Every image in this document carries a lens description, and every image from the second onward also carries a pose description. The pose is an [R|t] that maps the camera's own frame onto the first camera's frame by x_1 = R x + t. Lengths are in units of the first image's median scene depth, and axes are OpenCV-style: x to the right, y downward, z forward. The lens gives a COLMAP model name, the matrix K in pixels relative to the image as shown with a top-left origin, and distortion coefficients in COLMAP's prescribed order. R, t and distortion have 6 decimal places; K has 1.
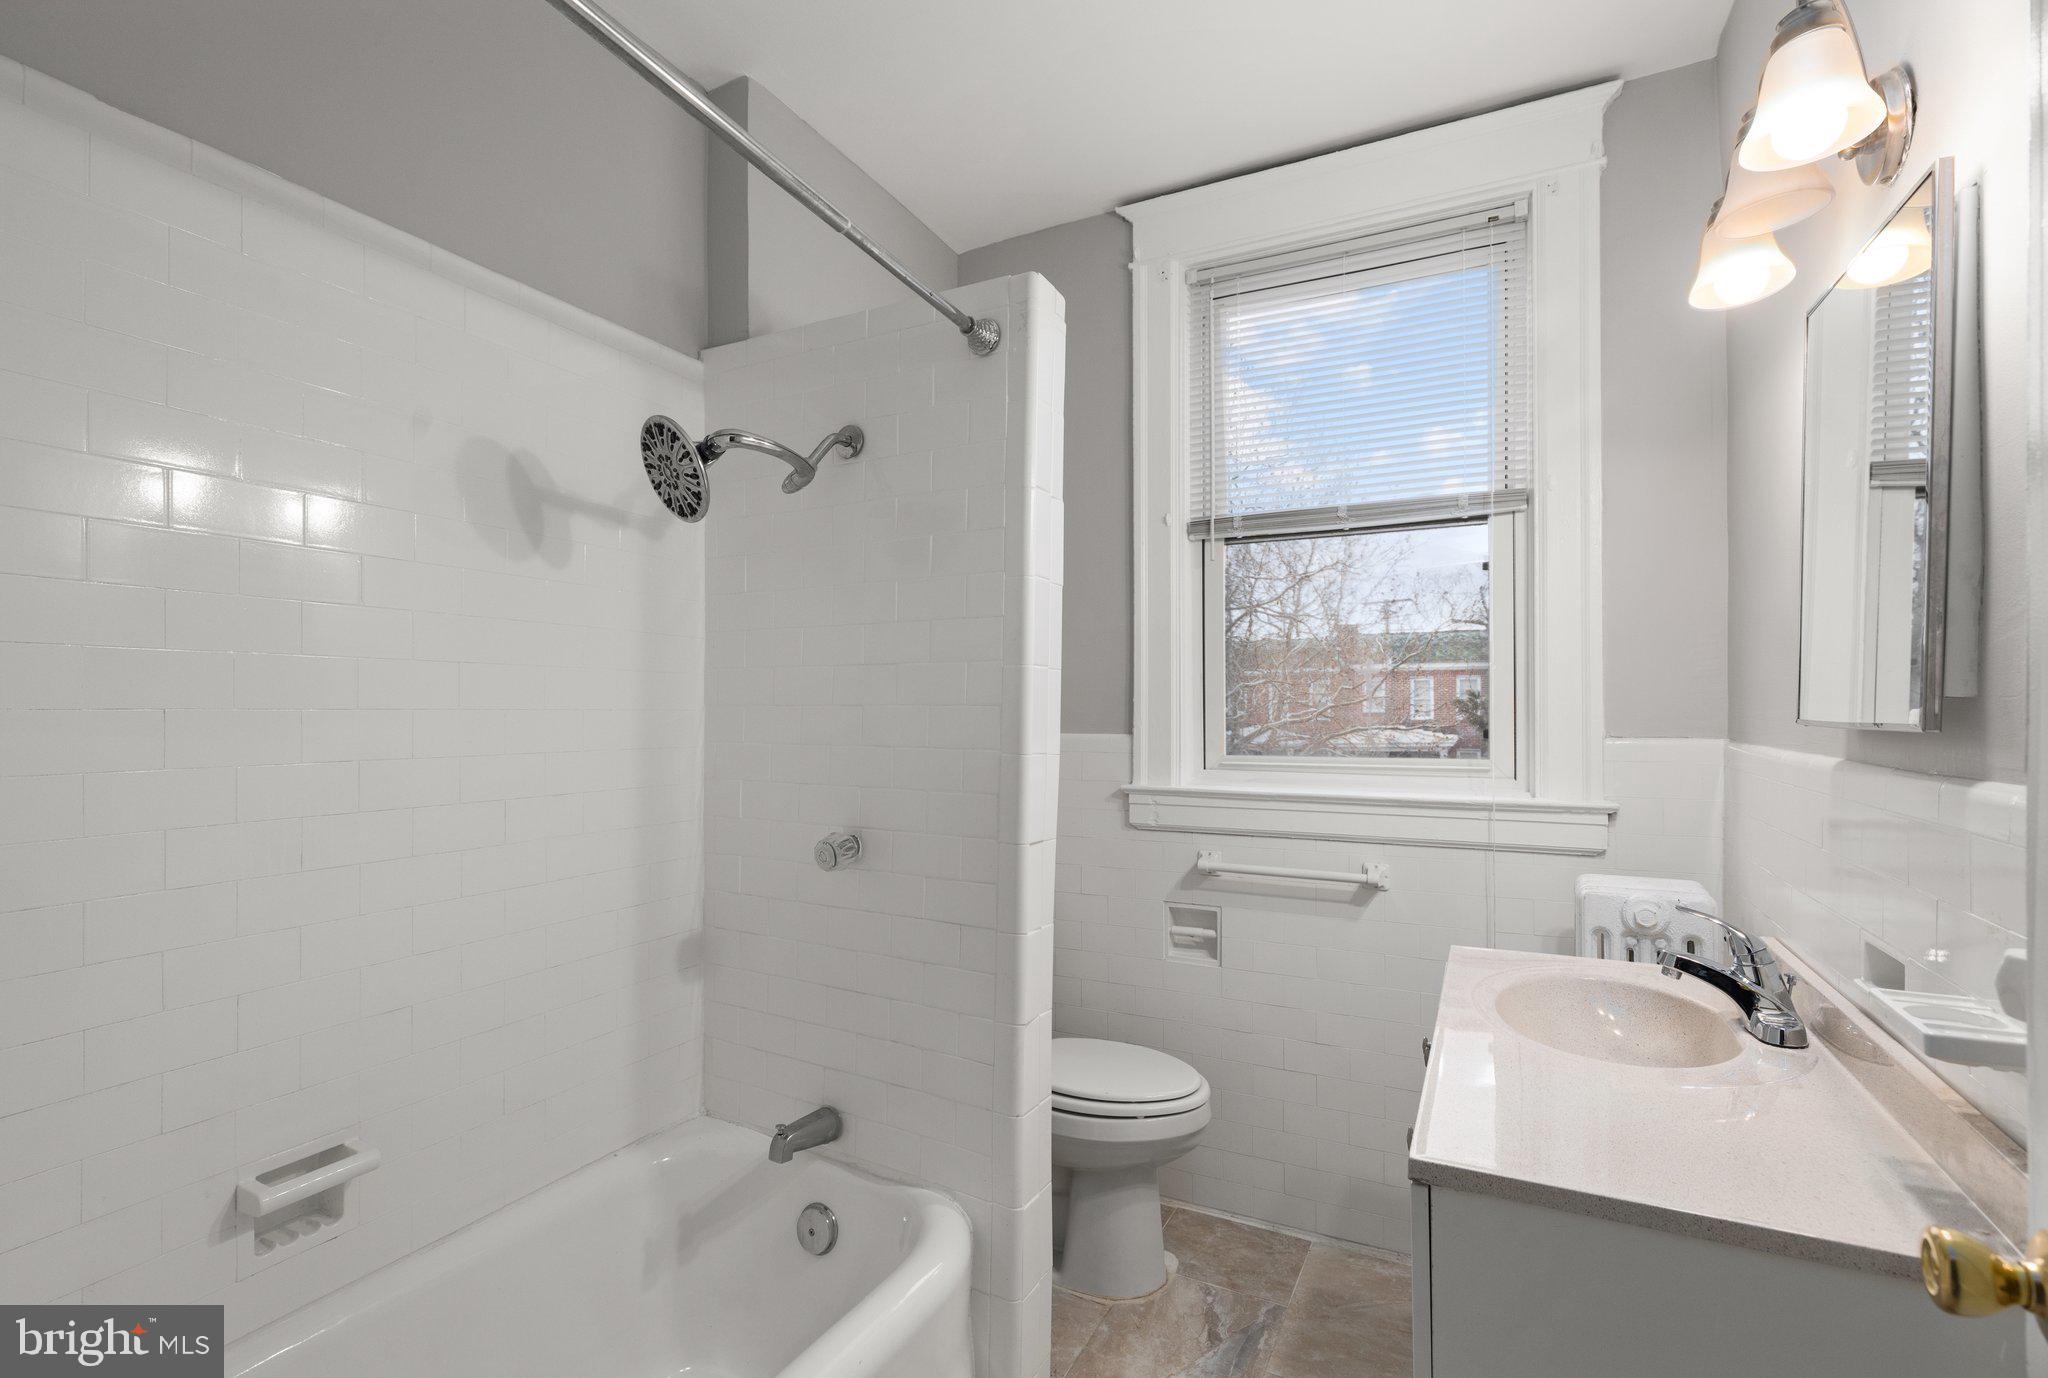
lens RADIAL K [[980.1, 0, 981.3], [0, 980.1, 712.1], [0, 0, 1]] dist [0.009044, -0.001400]
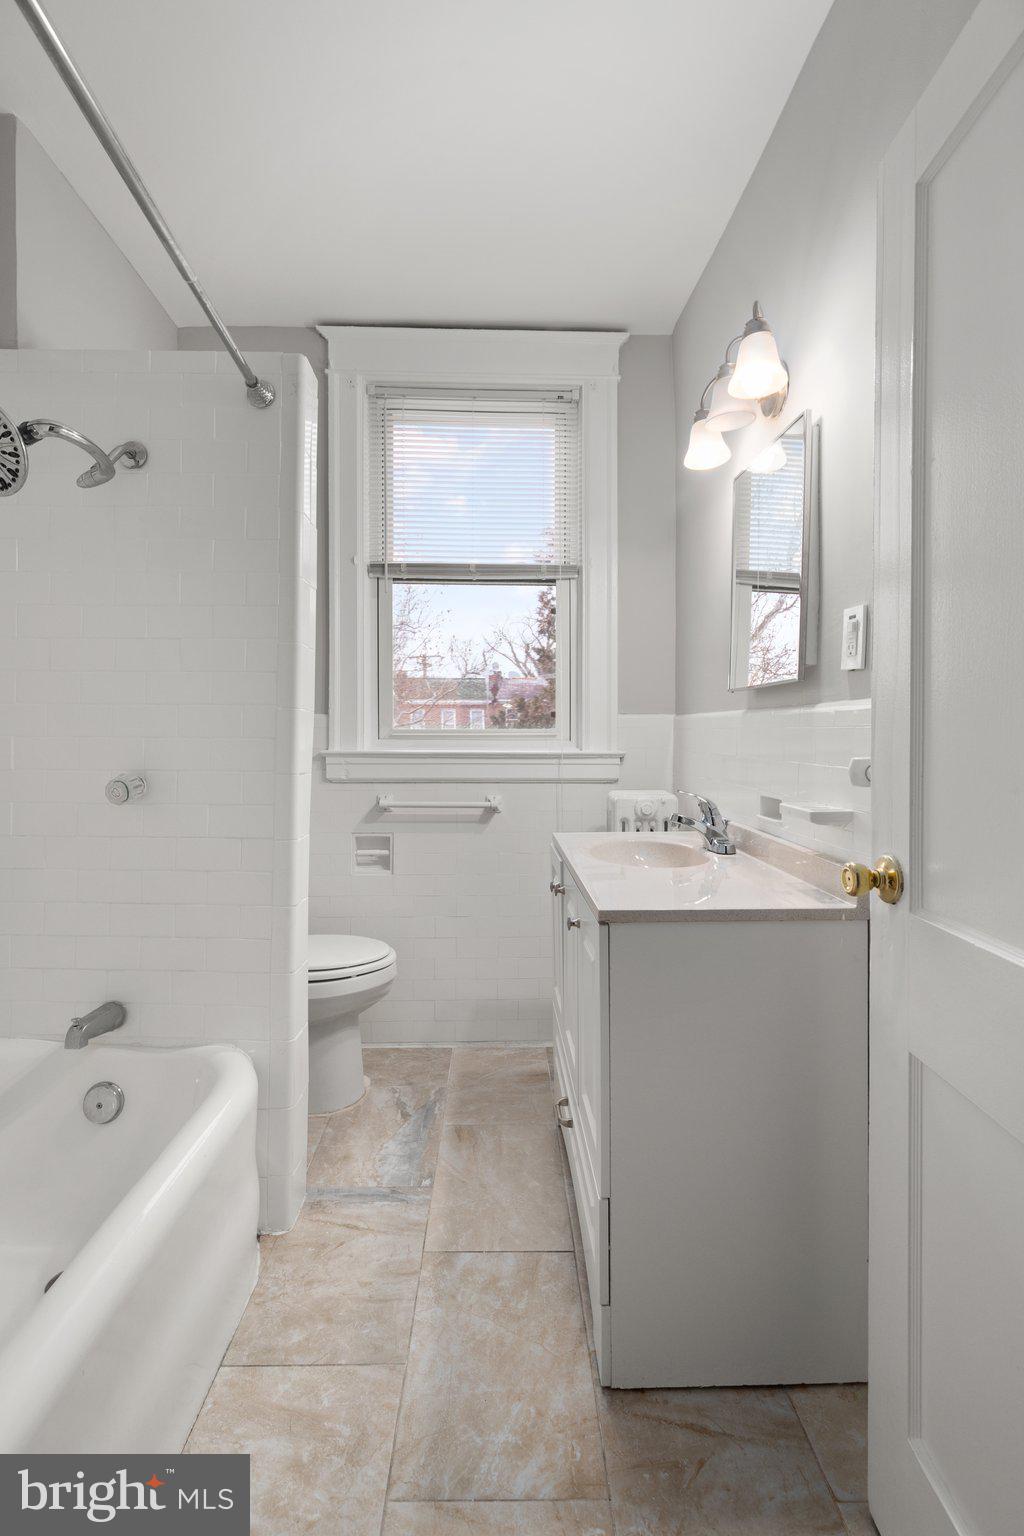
lens RADIAL K [[736.8, 0, 509.8], [0, 736.8, 738.9], [0, 0, 1]] dist [0.016790, -0.000690]
pose [[0.871826, 0.003735, 0.489801, -0.162399], [-0.006544, 0.999971, 0.004022, 0.064951], [-0.489772, -0.006711, 0.871825, -0.033647]]
